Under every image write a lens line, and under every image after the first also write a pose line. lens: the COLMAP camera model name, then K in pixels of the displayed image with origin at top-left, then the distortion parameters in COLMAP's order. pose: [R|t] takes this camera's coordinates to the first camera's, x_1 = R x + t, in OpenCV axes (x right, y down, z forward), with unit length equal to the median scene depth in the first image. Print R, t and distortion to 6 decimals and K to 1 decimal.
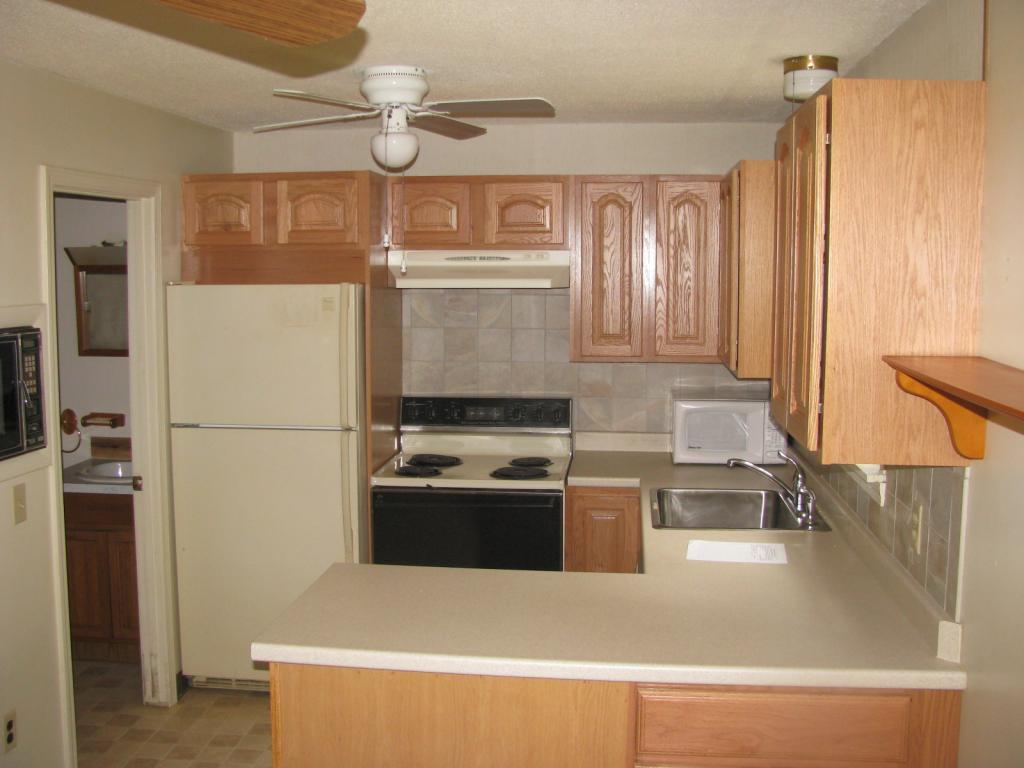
lens RADIAL K [[1082.5, 0, 512.0], [0, 1082.5, 384.0], [0, 0, 1]] dist [0.012394, -0.677960]
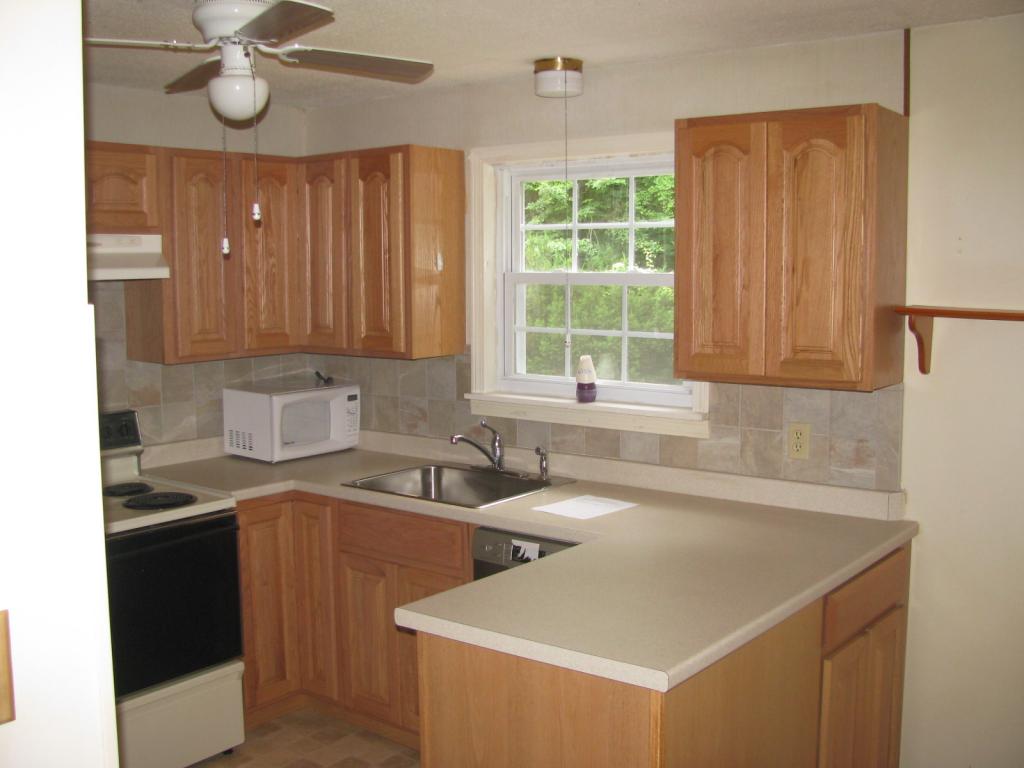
lens RADIAL K [[1082.5, 0, 512.0], [0, 1082.5, 384.0], [0, 0, 1]] dist [0.012394, -0.677960]
pose [[0.527901, -0.092479, 0.844256, -0.532907], [0.100129, 0.993898, 0.046262, -0.016907], [-0.843383, 0.060113, 0.533940, 0.322062]]
